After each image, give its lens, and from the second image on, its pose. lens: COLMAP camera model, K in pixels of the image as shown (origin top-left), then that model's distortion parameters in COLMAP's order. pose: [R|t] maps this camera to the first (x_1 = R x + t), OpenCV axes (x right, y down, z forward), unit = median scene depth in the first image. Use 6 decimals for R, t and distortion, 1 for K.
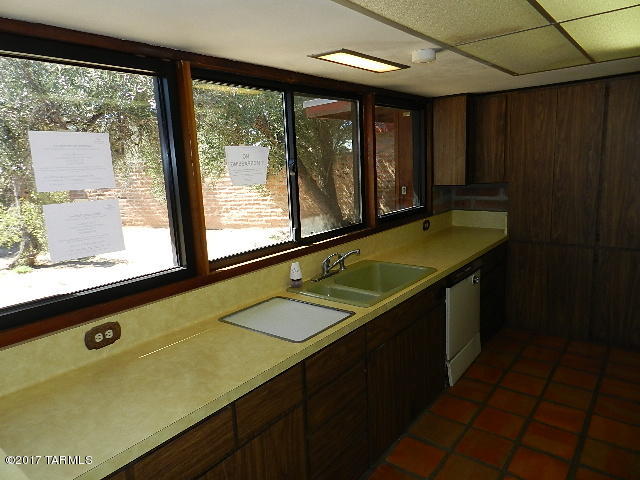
lens RADIAL K [[435.2, 0, 323.7], [0, 435.2, 238.1], [0, 0, 1]] dist [0.023134, -0.002730]
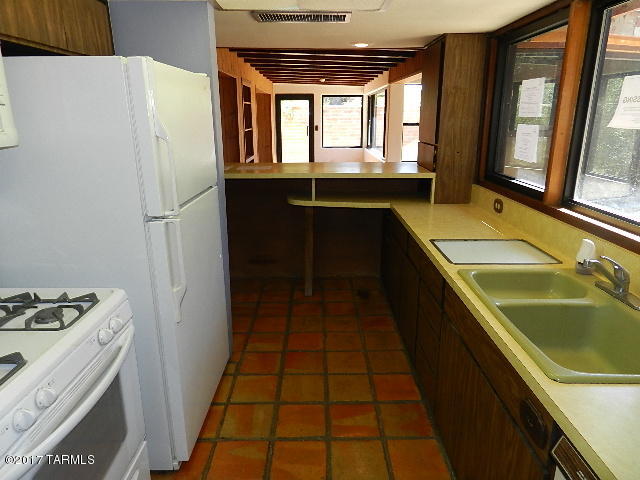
lens RADIAL K [[435.2, 0, 318.8], [0, 435.2, 239.0], [0, 0, 1]] dist [0.023134, -0.002730]
pose [[-0.782698, 0.214923, -0.584116, 0.596573], [-0.076043, 0.898436, 0.432470, -0.192494], [0.617738, 0.382911, -0.686861, 1.000588]]
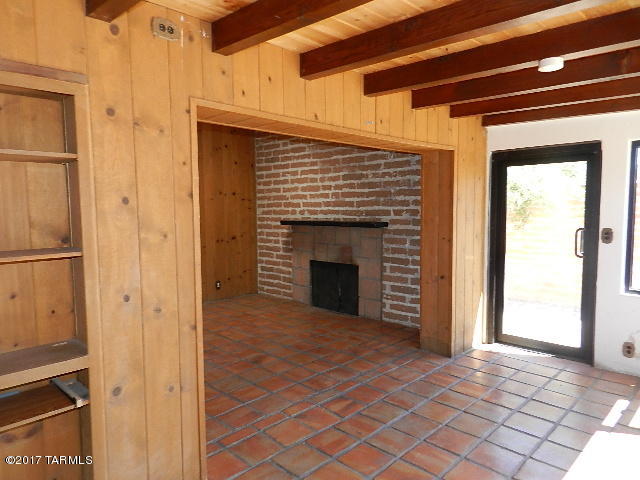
lens RADIAL K [[435.2, 0, 318.4], [0, 435.2, 242.5], [0, 0, 1]] dist [0.023134, -0.002730]
pose [[-0.991265, 0.049411, 0.122277, -1.062185], [0.078945, 0.965013, 0.250036, 0.191921], [-0.105644, 0.257505, -0.960484, -0.574866]]
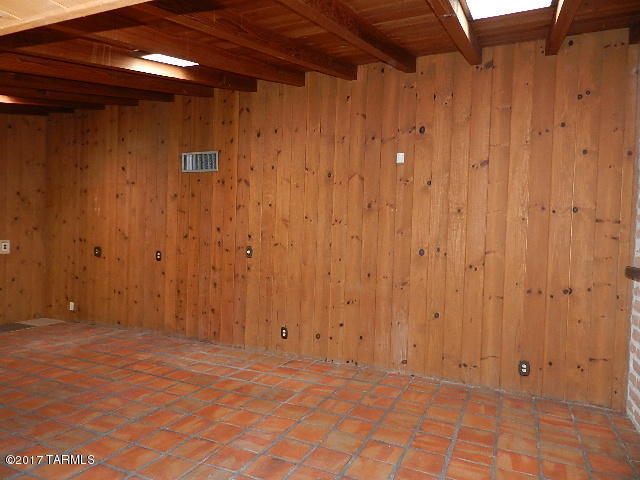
lens RADIAL K [[435.2, 0, 319.9], [0, 435.2, 240.5], [0, 0, 1]] dist [0.023134, -0.002730]
pose [[-0.248074, 0.022145, 0.968488, -1.379435], [0.151754, 0.988284, 0.016273, 0.440718], [-0.956781, 0.151009, -0.248529, -1.789113]]
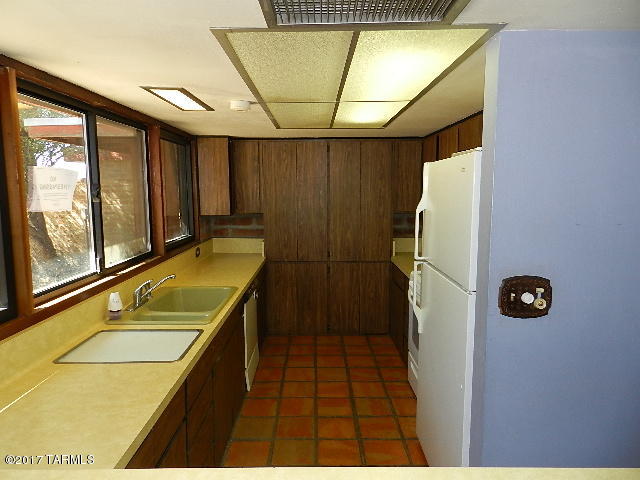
lens RADIAL K [[435.2, 0, 315.9], [0, 435.2, 238.5], [0, 0, 1]] dist [0.023134, -0.002730]
pose [[0.786039, -0.026471, 0.617610, -0.248717], [0.073384, 0.996014, -0.050707, 0.015251], [-0.613806, 0.085180, 0.784848, -0.024114]]
